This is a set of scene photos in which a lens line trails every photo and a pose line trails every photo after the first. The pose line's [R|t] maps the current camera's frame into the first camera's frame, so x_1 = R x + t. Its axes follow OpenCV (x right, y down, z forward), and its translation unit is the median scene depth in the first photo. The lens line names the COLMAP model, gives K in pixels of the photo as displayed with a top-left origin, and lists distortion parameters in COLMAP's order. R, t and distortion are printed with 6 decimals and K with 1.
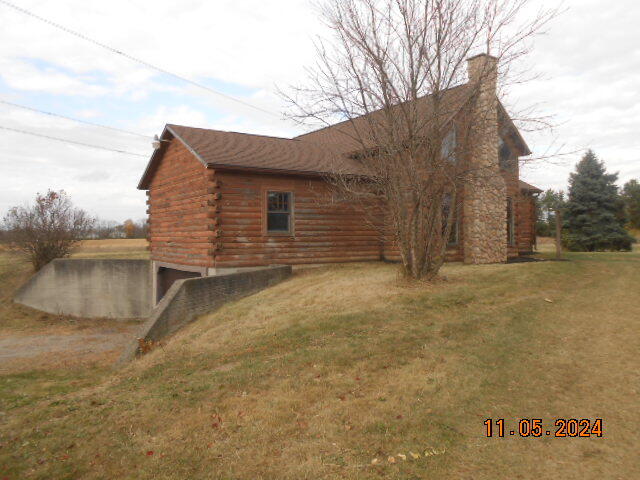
lens RADIAL K [[502.9, 0, 320.0], [0, 502.9, 240.0], [0, 0, 1]] dist [-0.035692, 0.000078]
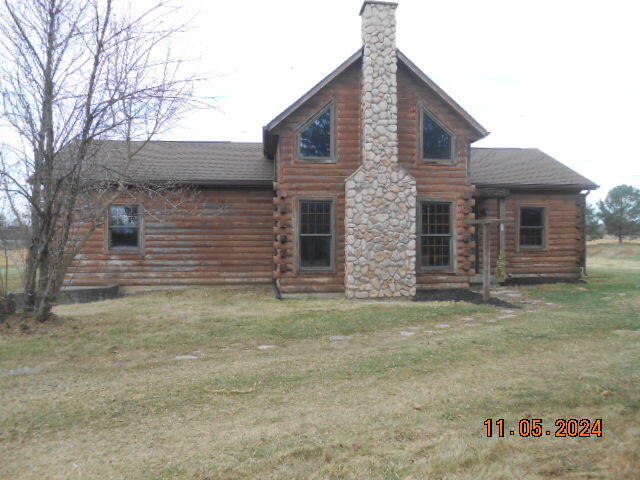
lens RADIAL K [[502.9, 0, 320.0], [0, 502.9, 240.0], [0, 0, 1]] dist [-0.035692, 0.000078]
pose [[0.877774, 0.014695, -0.478850, 0.618000], [-0.010455, 0.999879, 0.011520, -0.043124], [0.478961, -0.005105, 0.877821, 0.351337]]
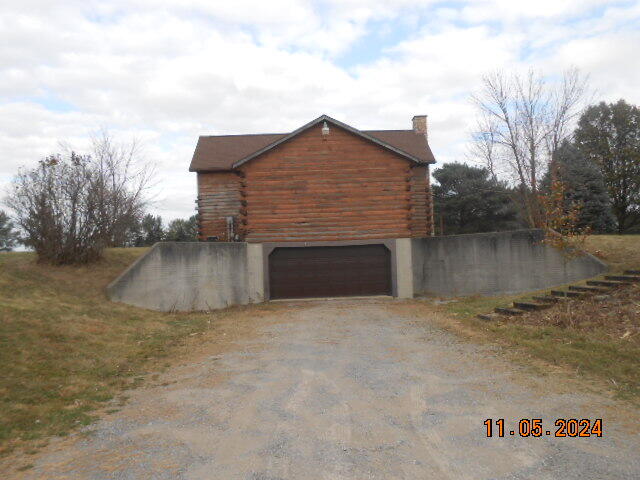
lens RADIAL K [[502.9, 0, 320.0], [0, 502.9, 240.0], [0, 0, 1]] dist [-0.035692, 0.000078]
pose [[0.590888, 0.005075, 0.806738, -1.155226], [0.039555, 0.998595, -0.035253, 0.081441], [-0.805783, 0.052741, 0.589857, 0.346119]]
